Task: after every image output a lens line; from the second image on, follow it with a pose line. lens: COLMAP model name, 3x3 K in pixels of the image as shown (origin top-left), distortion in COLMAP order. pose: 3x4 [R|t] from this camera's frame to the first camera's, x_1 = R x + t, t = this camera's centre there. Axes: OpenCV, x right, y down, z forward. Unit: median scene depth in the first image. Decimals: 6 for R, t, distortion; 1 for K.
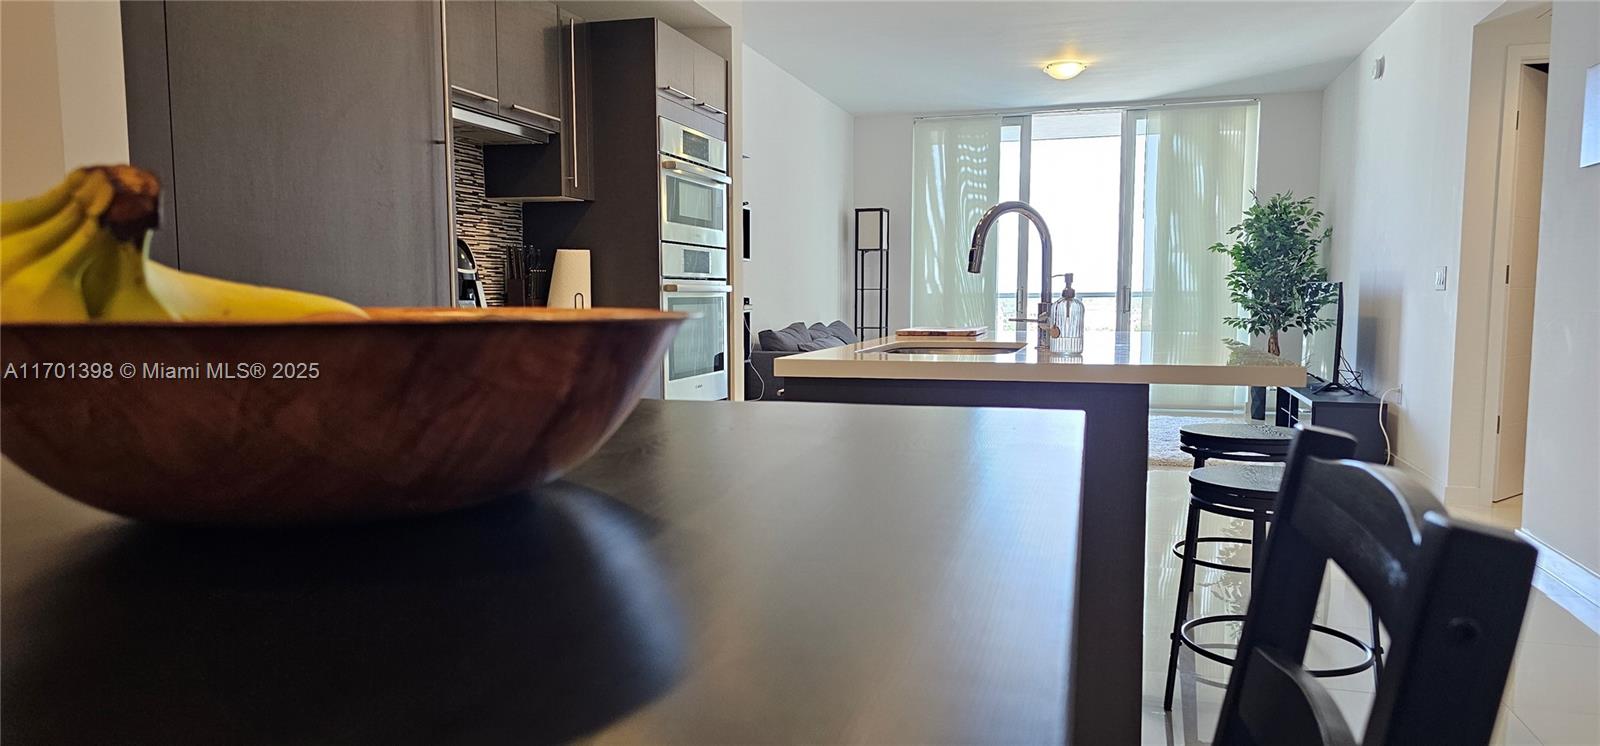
lens RADIAL K [[1068.9, 0, 809.4], [0, 1068.9, 384.3], [0, 0, 1]] dist [0.063788, -0.078481]
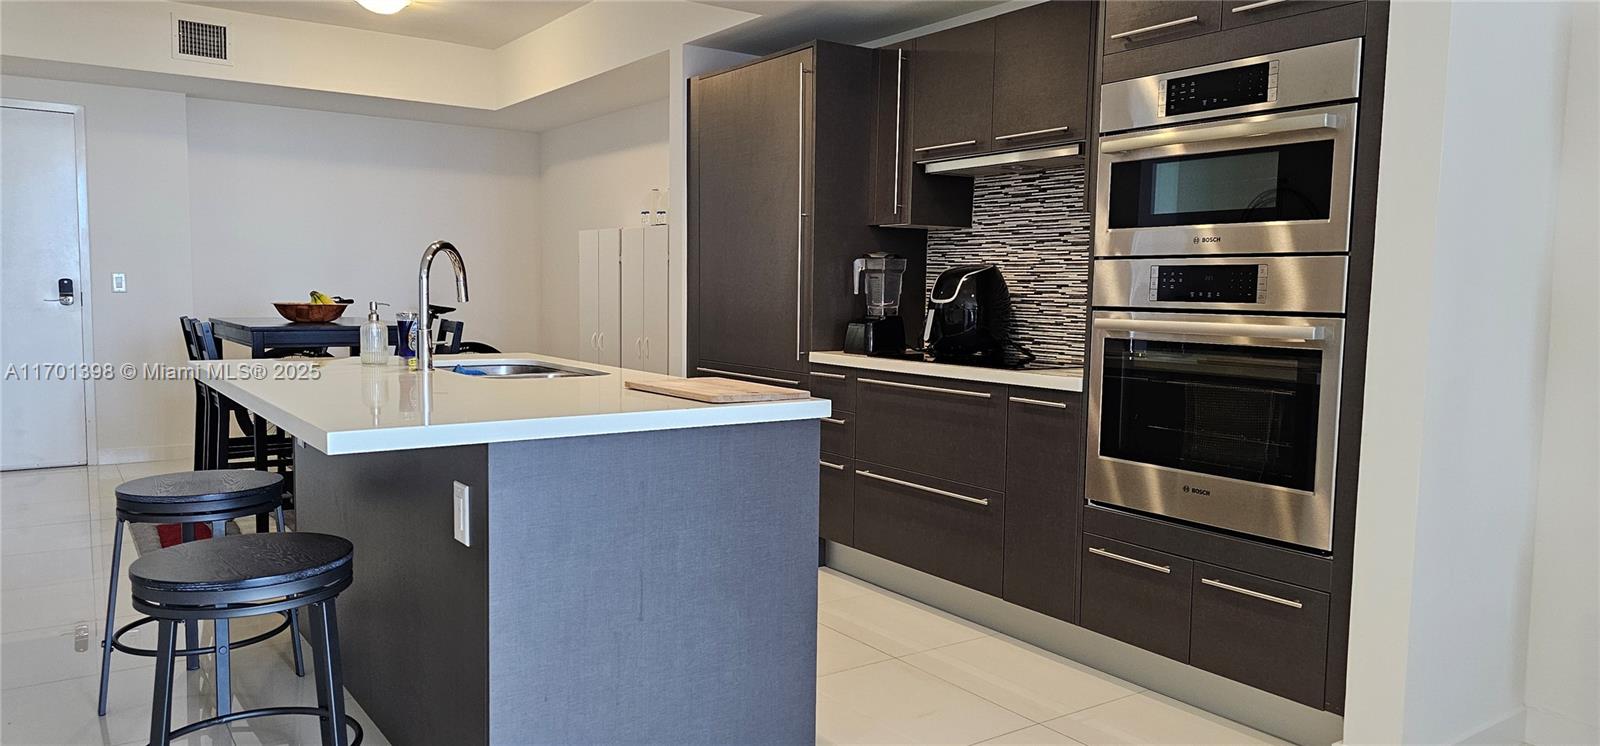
lens RADIAL K [[1068.9, 0, 809.4], [0, 1068.9, 384.3], [0, 0, 1]] dist [0.063788, -0.078481]
pose [[-0.625084, 0.060507, -0.778209, 0.271640], [-0.083351, 0.986116, 0.143623, -0.067928], [0.776095, 0.154640, -0.611362, 0.644813]]
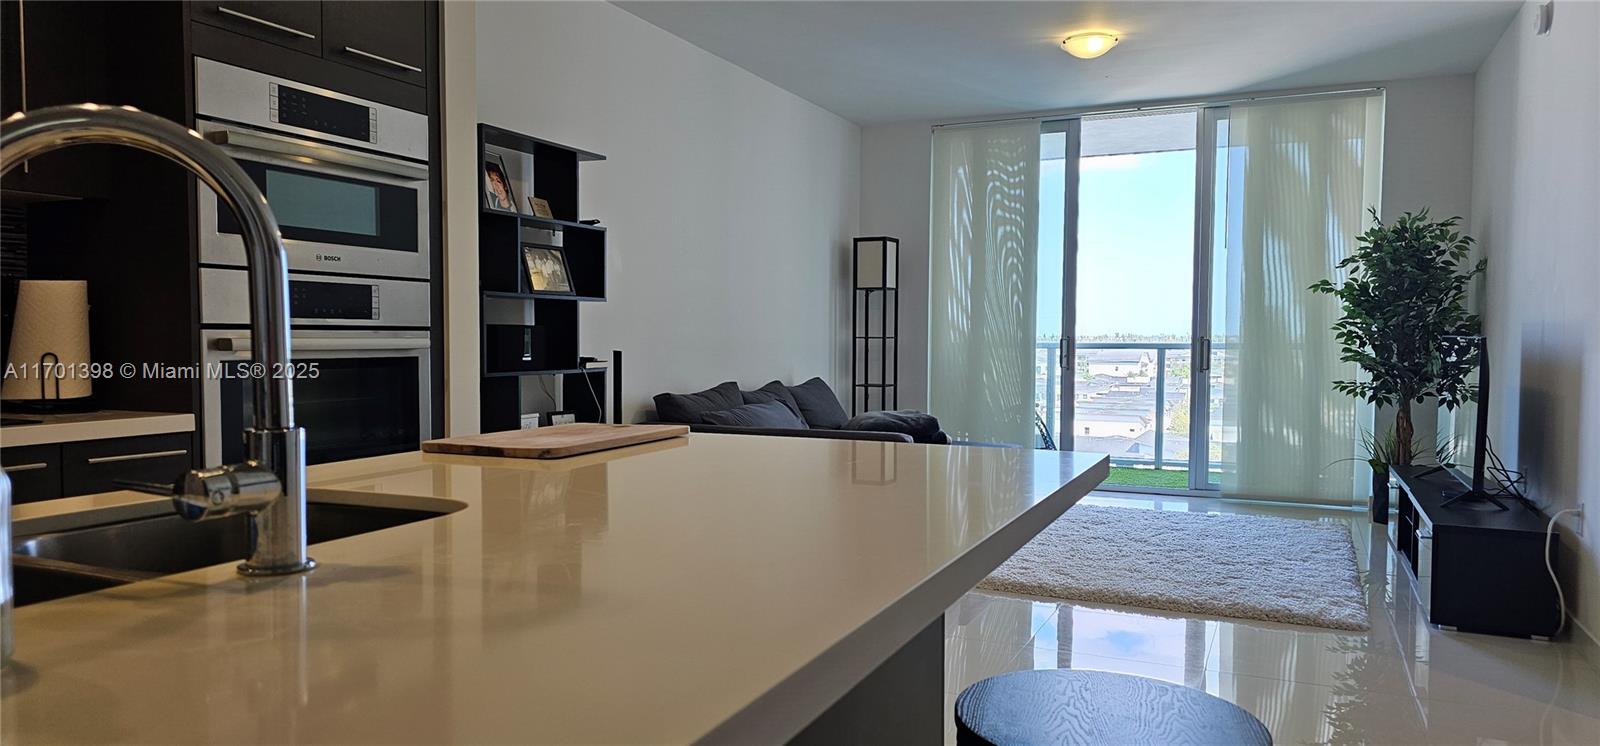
lens RADIAL K [[1068.9, 0, 809.4], [0, 1068.9, 384.3], [0, 0, 1]] dist [0.063788, -0.078481]
pose [[0.990322, 0.013646, -0.138120, 0.136549], [-0.019062, 0.999097, -0.037963, -0.025814], [0.137477, 0.040228, 0.989688, 0.228193]]
